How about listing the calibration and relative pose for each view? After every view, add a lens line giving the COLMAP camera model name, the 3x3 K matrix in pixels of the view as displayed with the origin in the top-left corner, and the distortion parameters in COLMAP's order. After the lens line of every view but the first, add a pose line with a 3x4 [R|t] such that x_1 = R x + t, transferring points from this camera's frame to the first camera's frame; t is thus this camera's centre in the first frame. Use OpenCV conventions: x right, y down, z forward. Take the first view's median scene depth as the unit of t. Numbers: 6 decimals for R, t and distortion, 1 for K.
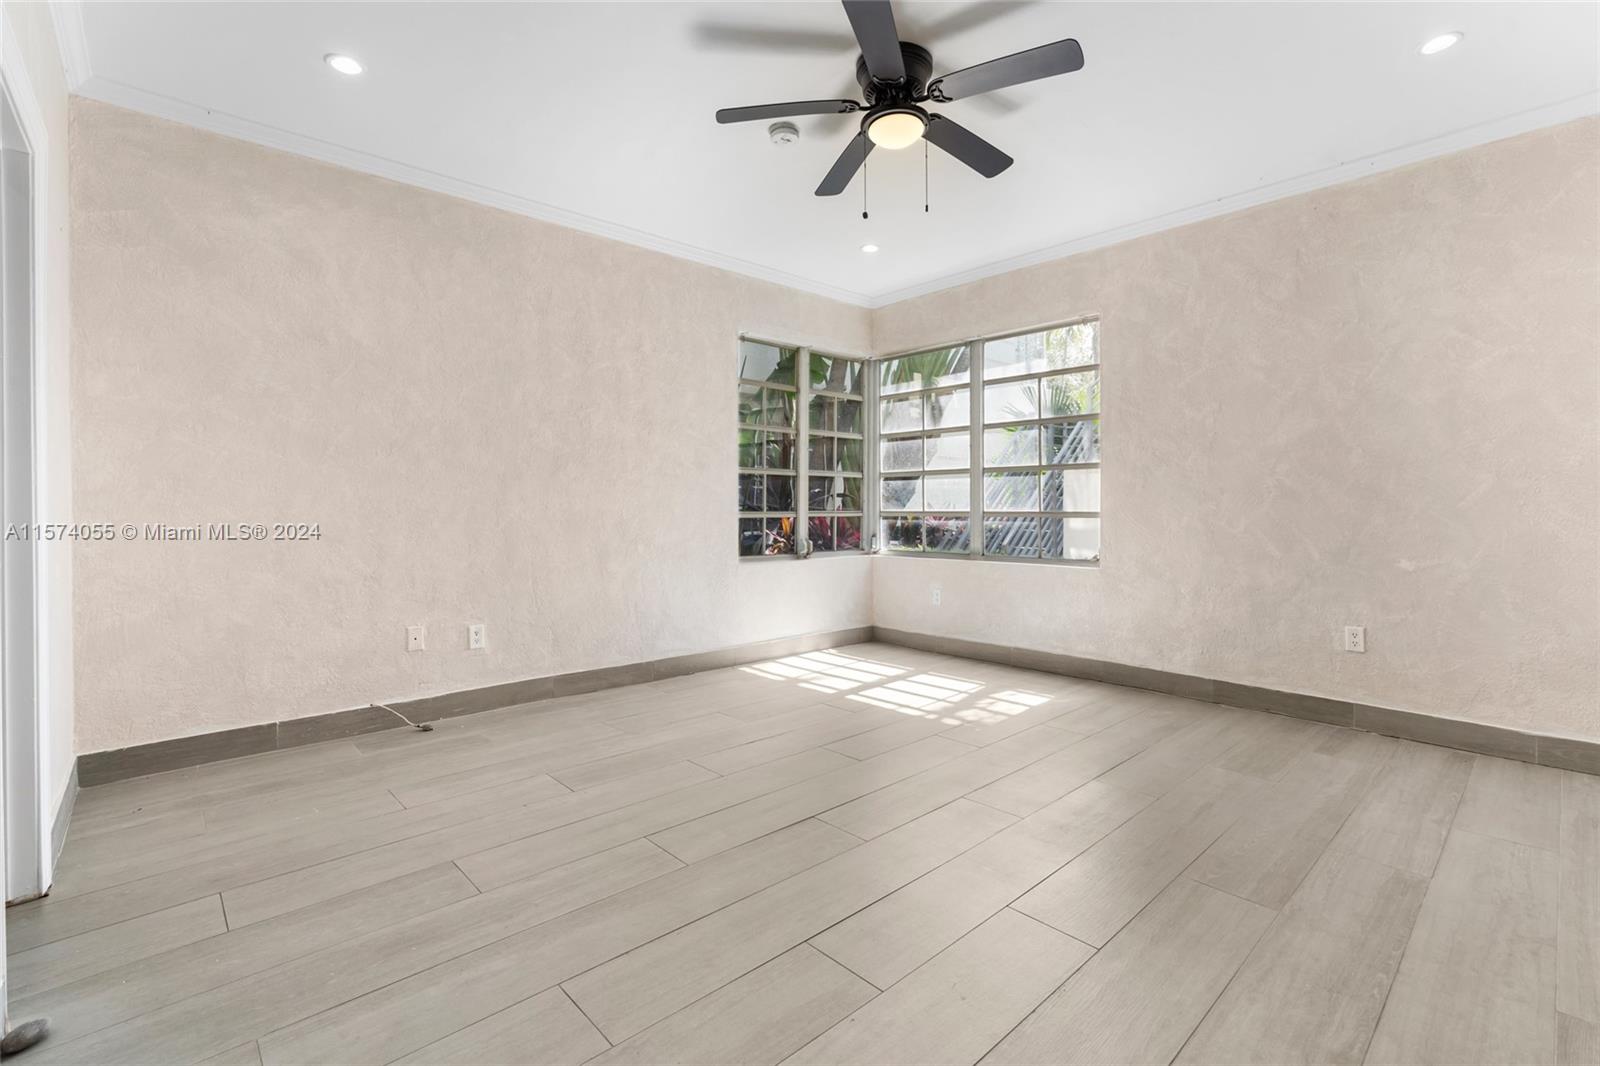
lens RADIAL K [[716.4, 0, 802.3], [0, 716.4, 529.5], [0, 0, 1]] dist [-0.021991, 0.009013]
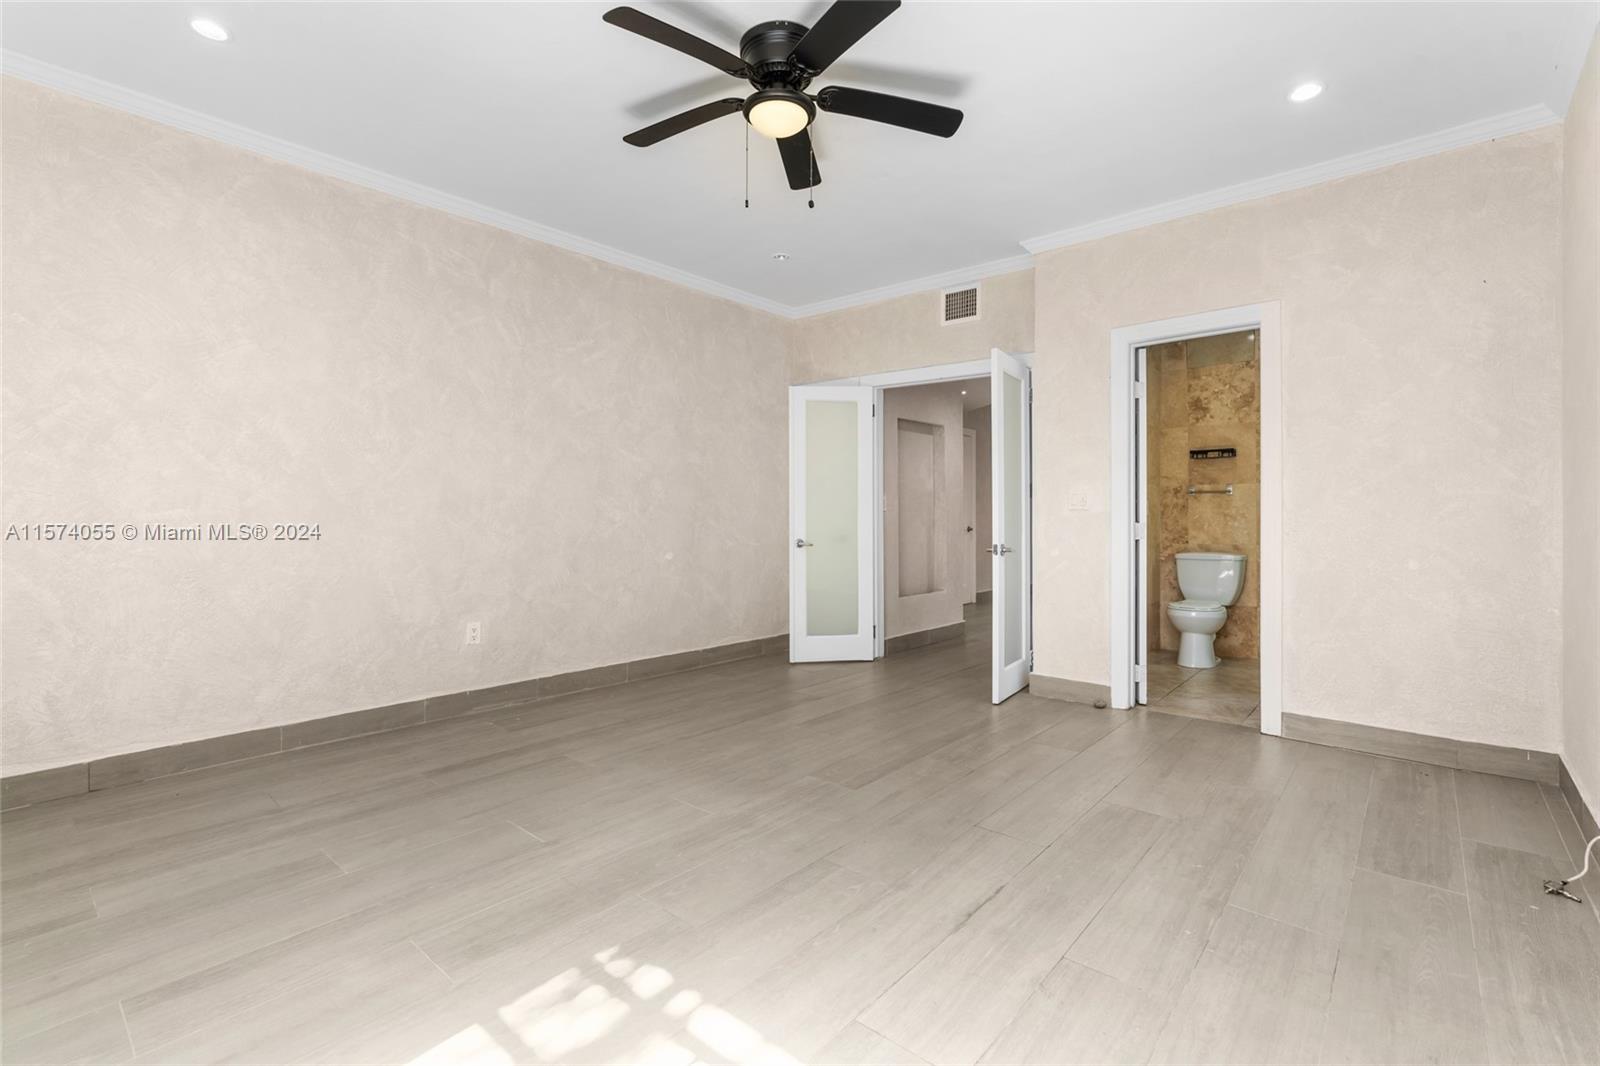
lens RADIAL K [[716.4, 0, 802.3], [0, 716.4, 529.5], [0, 0, 1]] dist [-0.021991, 0.009013]
pose [[-0.993157, 0.006157, -0.116621, 0.199098], [-0.000852, 0.998200, 0.059960, -0.069086], [0.116780, 0.059649, -0.991365, 1.806447]]
